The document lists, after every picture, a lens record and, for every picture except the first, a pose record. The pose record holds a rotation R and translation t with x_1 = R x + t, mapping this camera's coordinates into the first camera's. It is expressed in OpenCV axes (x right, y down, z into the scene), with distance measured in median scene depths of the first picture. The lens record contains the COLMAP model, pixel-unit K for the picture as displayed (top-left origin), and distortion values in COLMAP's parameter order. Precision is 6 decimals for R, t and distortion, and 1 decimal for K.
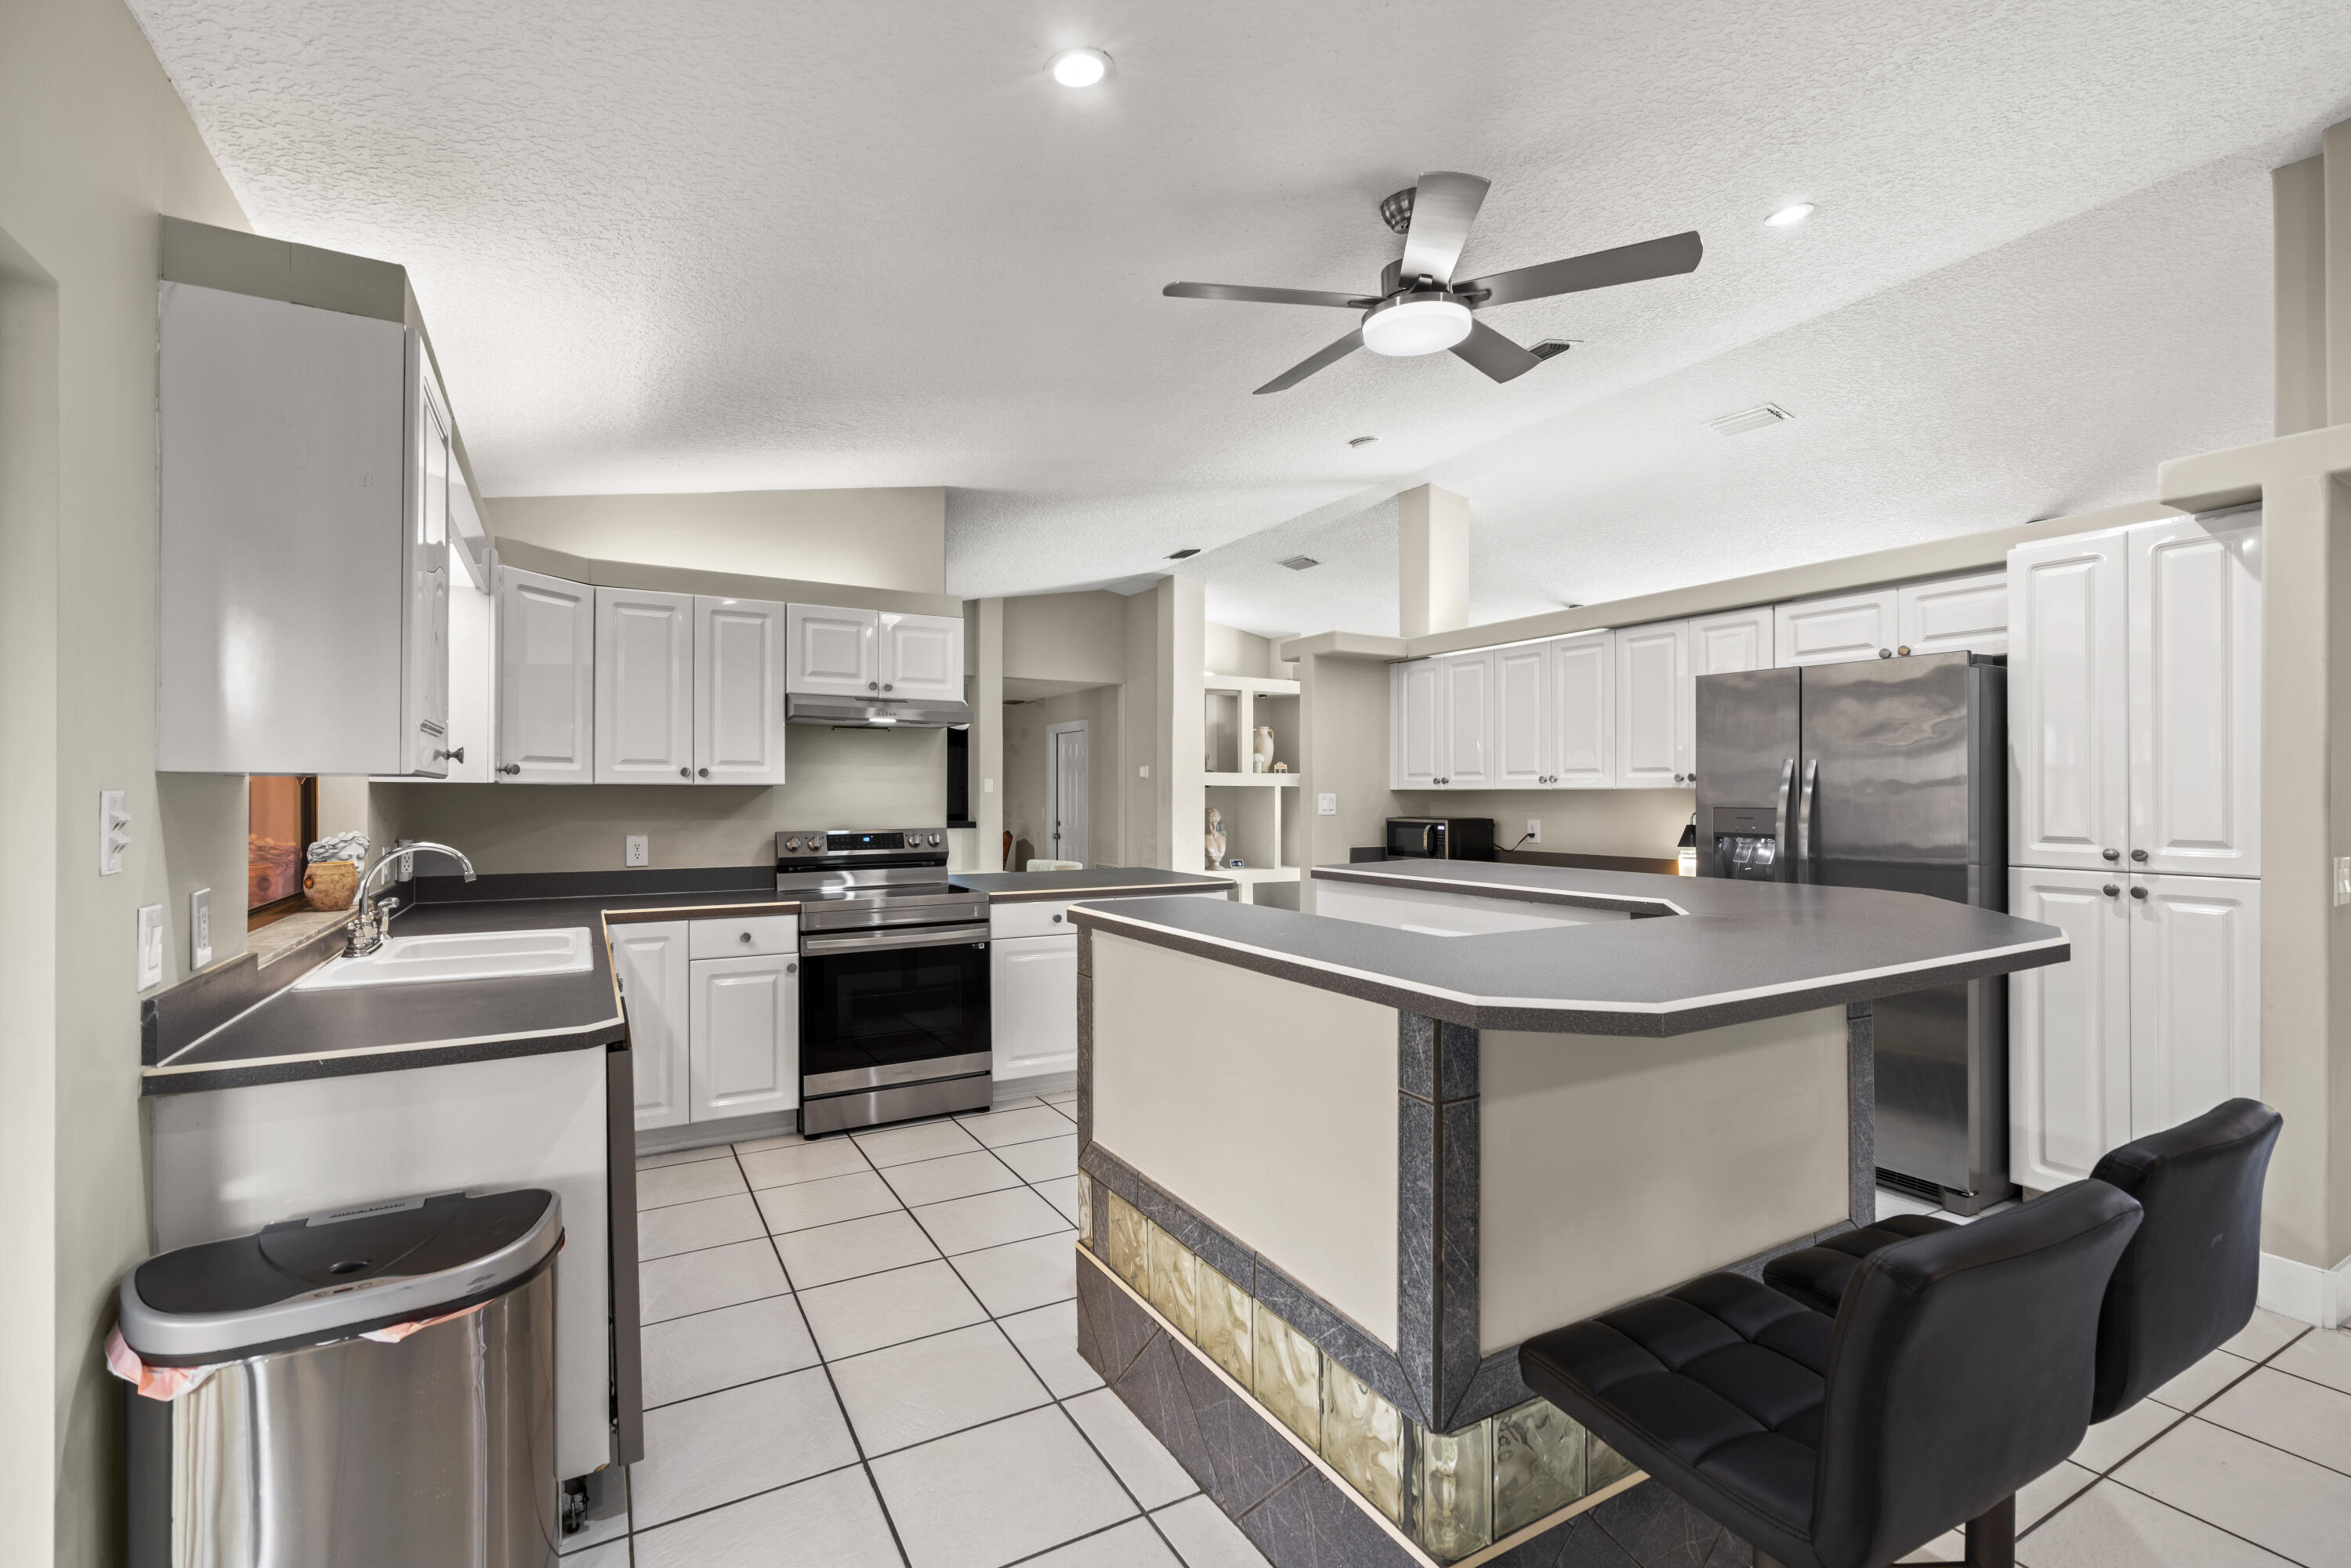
lens RADIAL K [[1063.8, 0, 1166.7], [0, 1063.8, 815.0], [0, 0, 1]] dist [-0.006369, 0.003958]
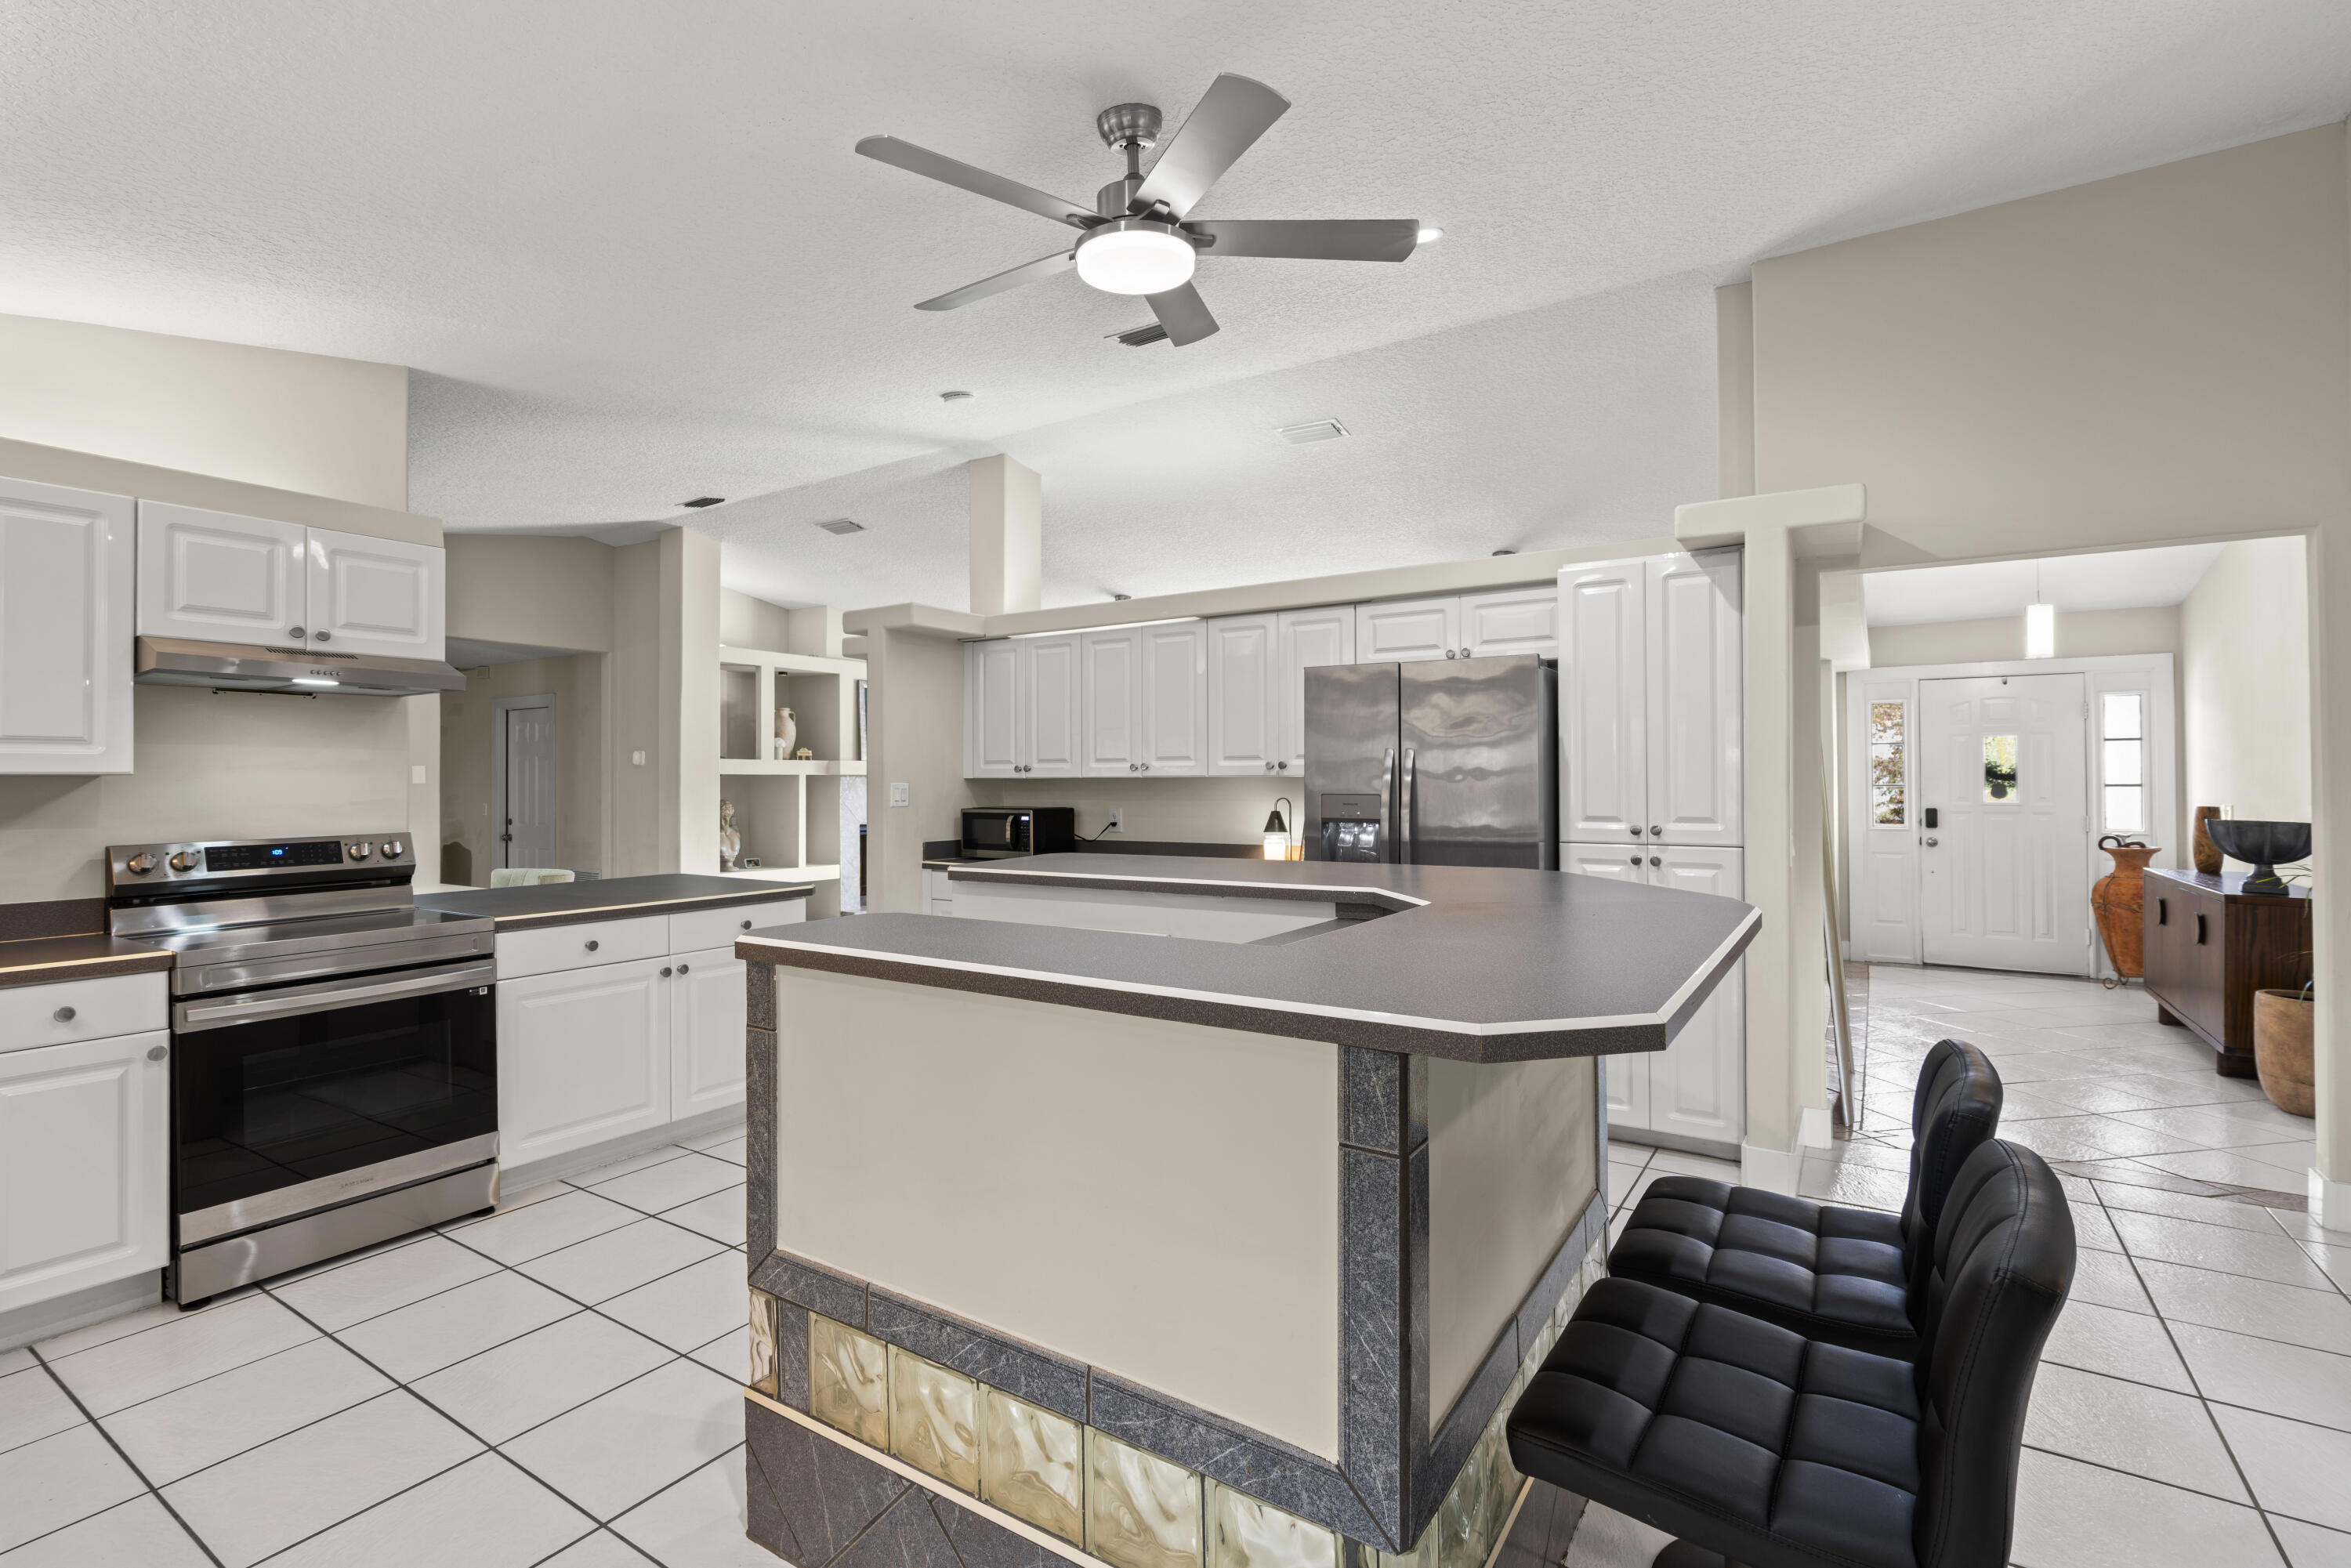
lens RADIAL K [[1093.3, 0, 1172.4], [0, 1093.3, 788.1], [0, 0, 1]] dist [-0.005719, 0.004356]
pose [[0.889038, -0.007844, 0.457766, -0.101219], [0.014539, 0.999833, -0.011105, -0.003060], [-0.457603, 0.016528, 0.889003, 0.109380]]
